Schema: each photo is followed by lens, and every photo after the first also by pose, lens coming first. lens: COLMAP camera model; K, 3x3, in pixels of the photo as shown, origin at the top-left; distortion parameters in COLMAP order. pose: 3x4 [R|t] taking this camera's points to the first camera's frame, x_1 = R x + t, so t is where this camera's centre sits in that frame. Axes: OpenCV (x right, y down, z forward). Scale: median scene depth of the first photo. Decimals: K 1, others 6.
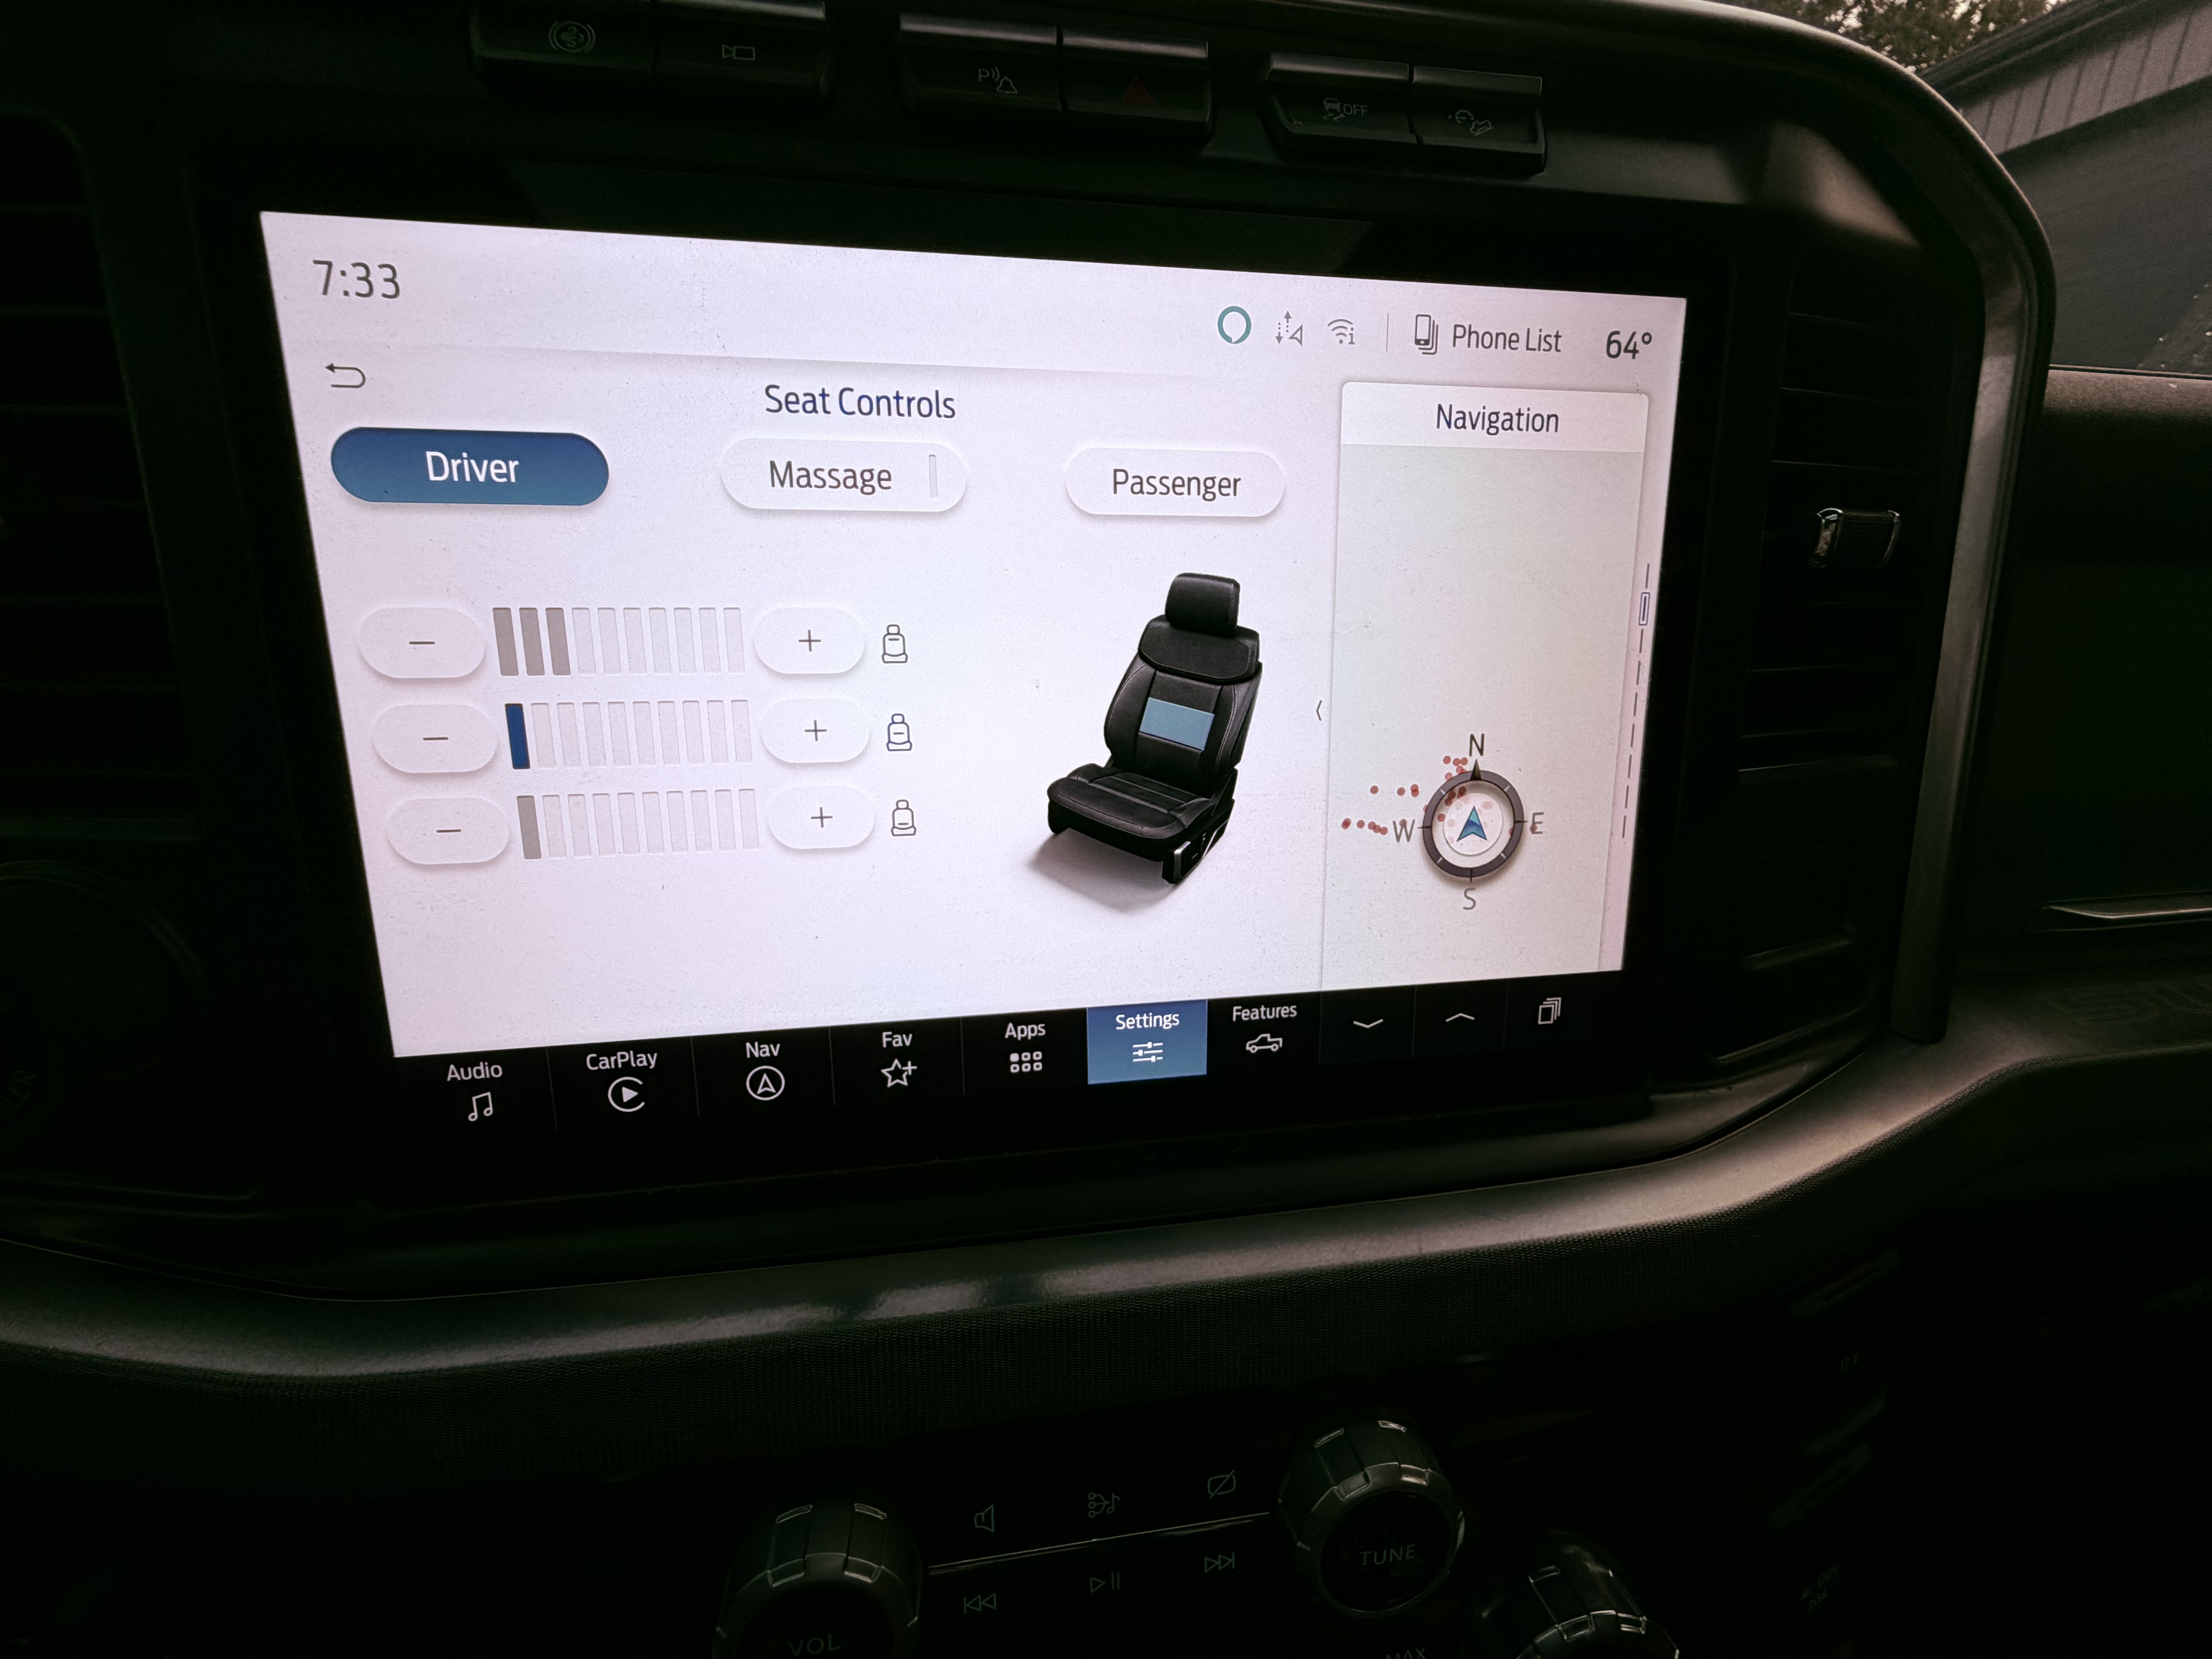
lens RADIAL K [[877.8, 0, 1096.7], [0, 877.8, 828.1], [0, 0, 1]] dist [0.001325, -0.000488]
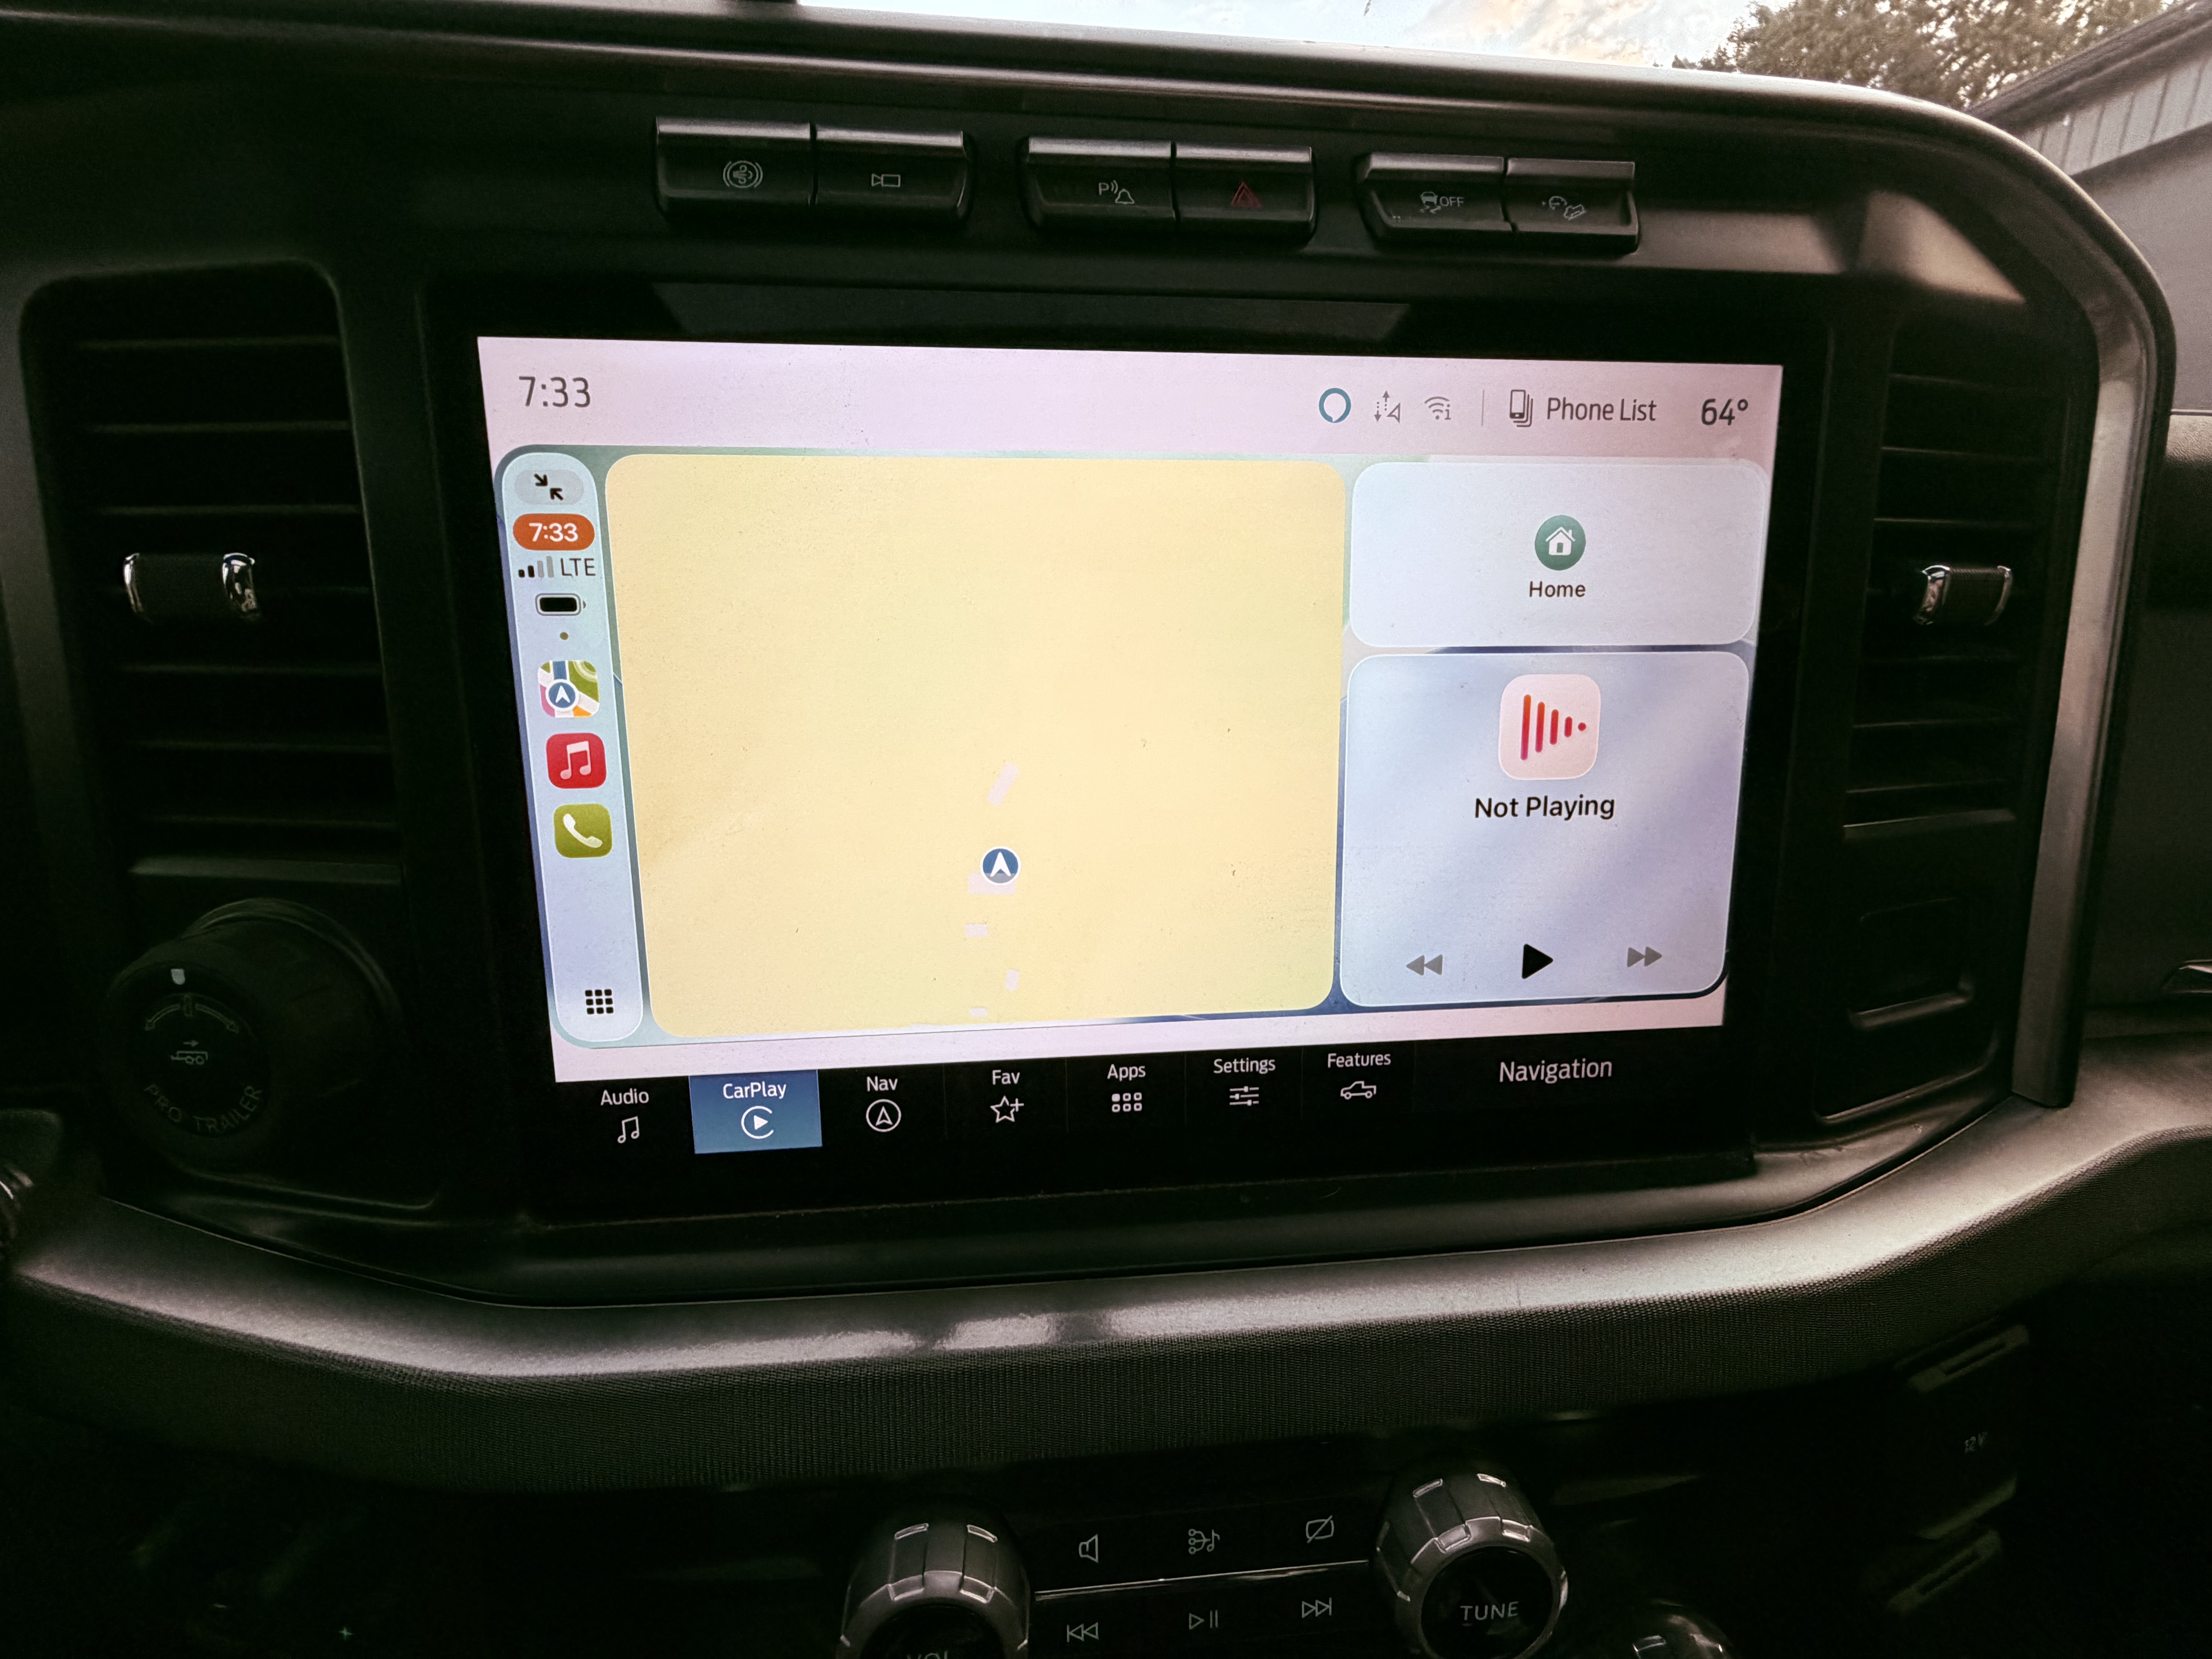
lens RADIAL K [[877.8, 0, 1096.7], [0, 877.8, 828.1], [0, 0, 1]] dist [0.001325, -0.000488]
pose [[0.997659, 0.008355, -0.067880, -0.049587], [-0.010533, 0.999439, -0.031795, -0.025914], [0.067576, 0.032435, 0.997187, -0.052974]]
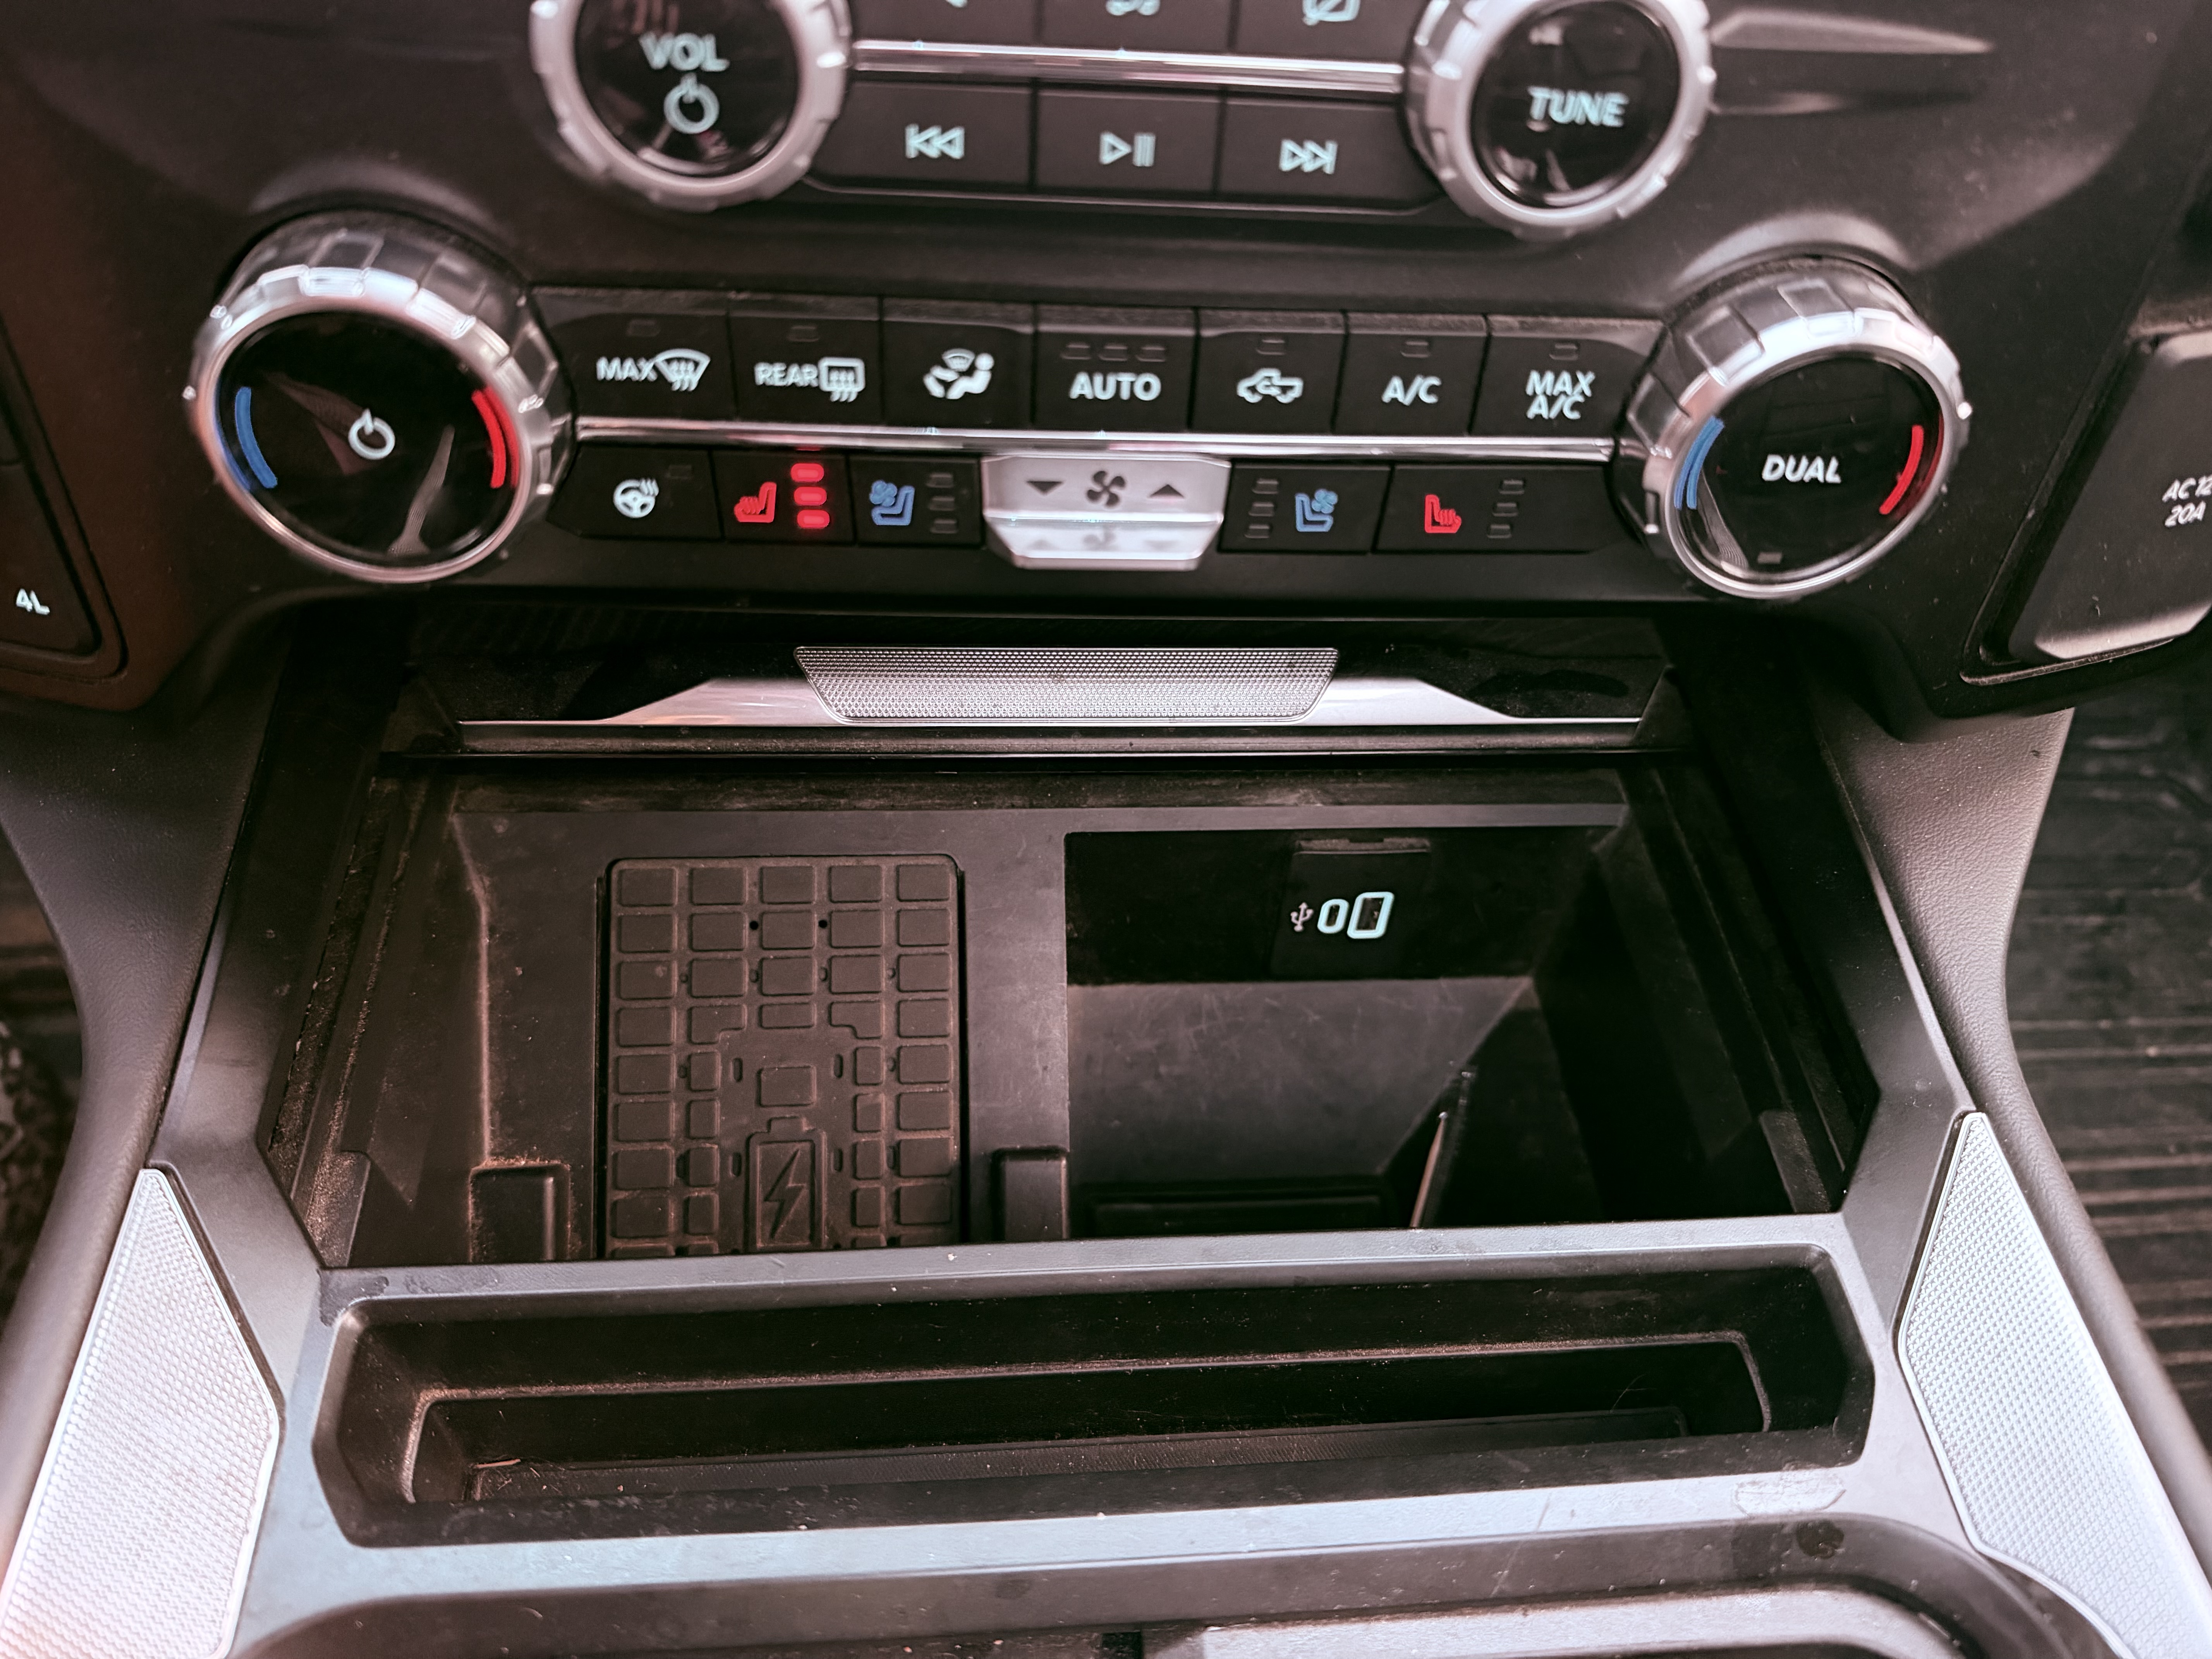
lens RADIAL K [[1593.1, 0, 1096.5], [0, 1593.1, 776.4], [0, 0, 1]] dist [0.059278, -0.128892]
pose [[0.993411, 0.112684, -0.020878, 0.058964], [-0.085897, 0.852720, 0.515257, 0.604273], [0.075864, -0.510069, 0.856781, -0.233231]]
